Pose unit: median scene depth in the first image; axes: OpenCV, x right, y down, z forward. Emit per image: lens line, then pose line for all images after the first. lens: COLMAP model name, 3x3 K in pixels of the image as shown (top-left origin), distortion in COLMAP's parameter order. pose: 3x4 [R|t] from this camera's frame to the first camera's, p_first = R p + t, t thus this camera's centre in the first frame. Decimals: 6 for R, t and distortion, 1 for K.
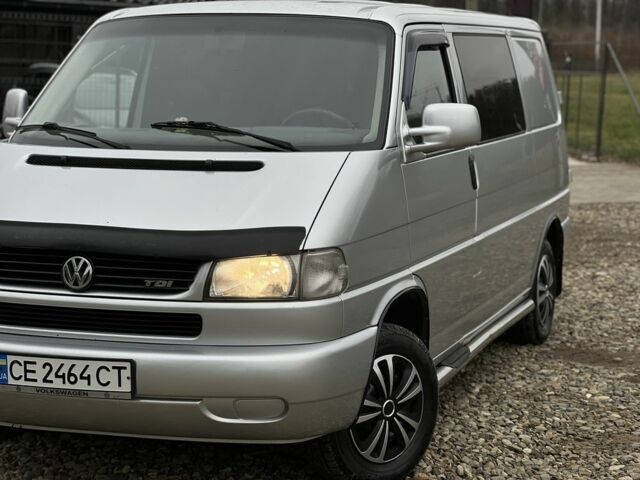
lens RADIAL K [[1524.6, 0, 320.0], [0, 1524.6, 240.0], [0, 0, 1]] dist [0.739367, -0.112313]
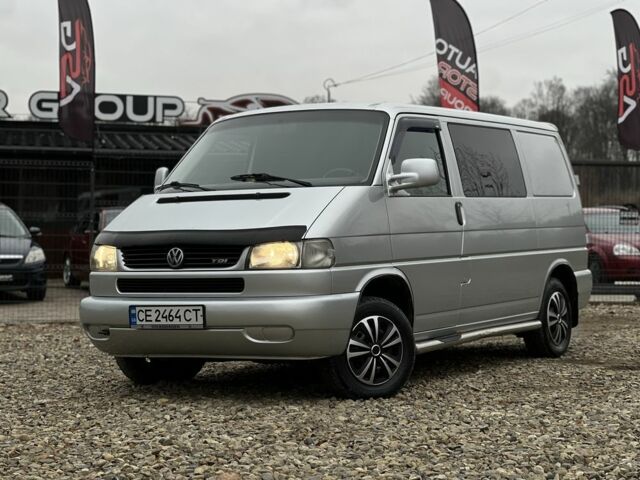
lens RADIAL K [[1524.6, 0, 320.0], [0, 1524.6, 240.0], [0, 0, 1]] dist [0.739367, -0.112313]
pose [[0.987061, -0.021609, -0.158885, 0.261939], [0.004611, 0.994293, -0.106583, 0.179734], [0.160281, 0.104472, 0.981527, -0.604232]]
